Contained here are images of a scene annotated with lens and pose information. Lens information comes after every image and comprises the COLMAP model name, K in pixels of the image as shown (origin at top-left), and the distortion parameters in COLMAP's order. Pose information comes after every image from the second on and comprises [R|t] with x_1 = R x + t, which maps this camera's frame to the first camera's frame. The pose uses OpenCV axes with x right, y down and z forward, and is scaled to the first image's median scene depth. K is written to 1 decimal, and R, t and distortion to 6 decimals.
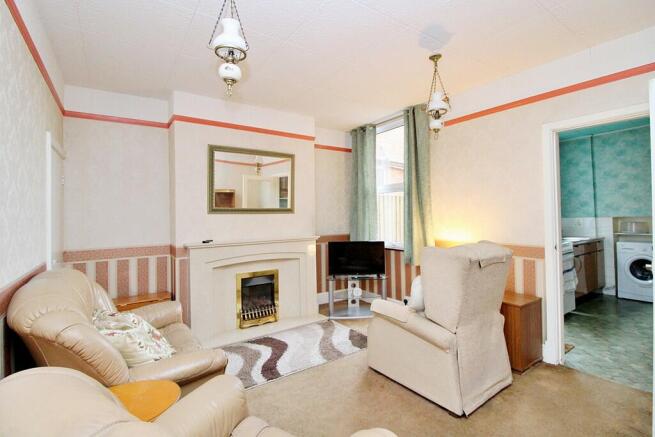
lens RADIAL K [[306.3, 0, 325.9], [0, 306.3, 216.2], [0, 0, 1]] dist [-0.001017, -0.000138]
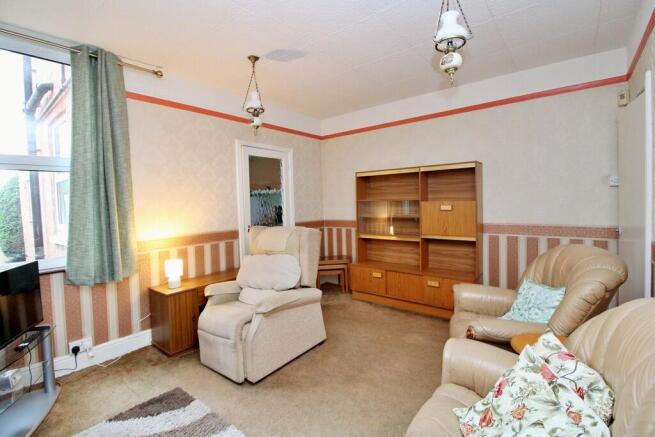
lens RADIAL K [[306.3, 0, 325.8], [0, 306.3, 215.2], [0, 0, 1]] dist [-0.001017, -0.000138]
pose [[-0.271659, -0.023854, 0.962098, -0.623446], [0.036241, 0.998730, 0.034995, 0.001979], [-0.961711, 0.044375, -0.270450, 0.882718]]
